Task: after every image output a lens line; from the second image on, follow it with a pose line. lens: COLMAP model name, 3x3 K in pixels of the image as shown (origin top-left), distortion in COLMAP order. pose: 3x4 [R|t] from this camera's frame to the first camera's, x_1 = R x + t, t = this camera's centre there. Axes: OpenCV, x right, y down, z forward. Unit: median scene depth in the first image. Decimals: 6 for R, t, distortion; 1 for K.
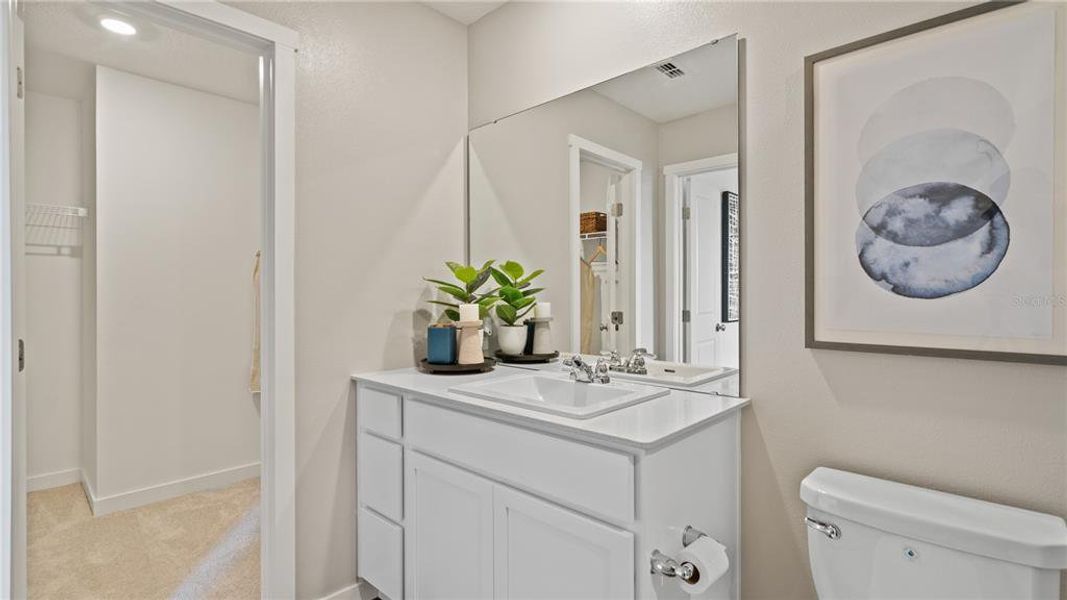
lens RADIAL K [[492.7, 0, 531.9], [0, 492.7, 299.3], [0, 0, 1]] dist [-0.002796, 0.002666]
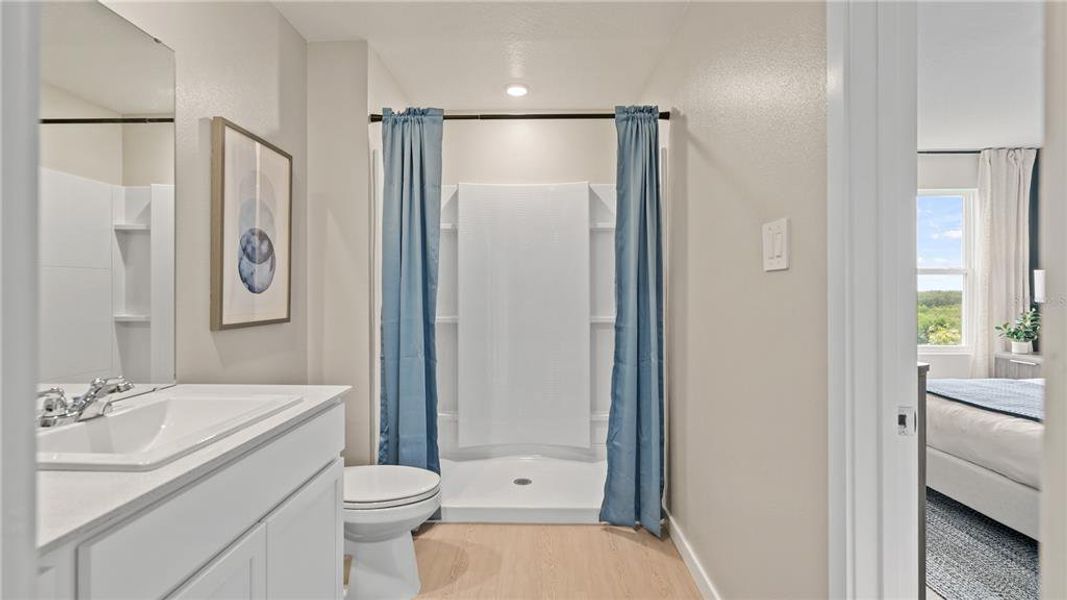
lens RADIAL K [[492.7, 0, 531.7], [0, 492.7, 293.9], [0, 0, 1]] dist [-0.002796, 0.002666]
pose [[-0.677624, -0.002144, 0.735405, -1.136244], [0.004136, 0.999969, 0.006726, -0.007433], [-0.735396, 0.007599, -0.677594, 1.429823]]
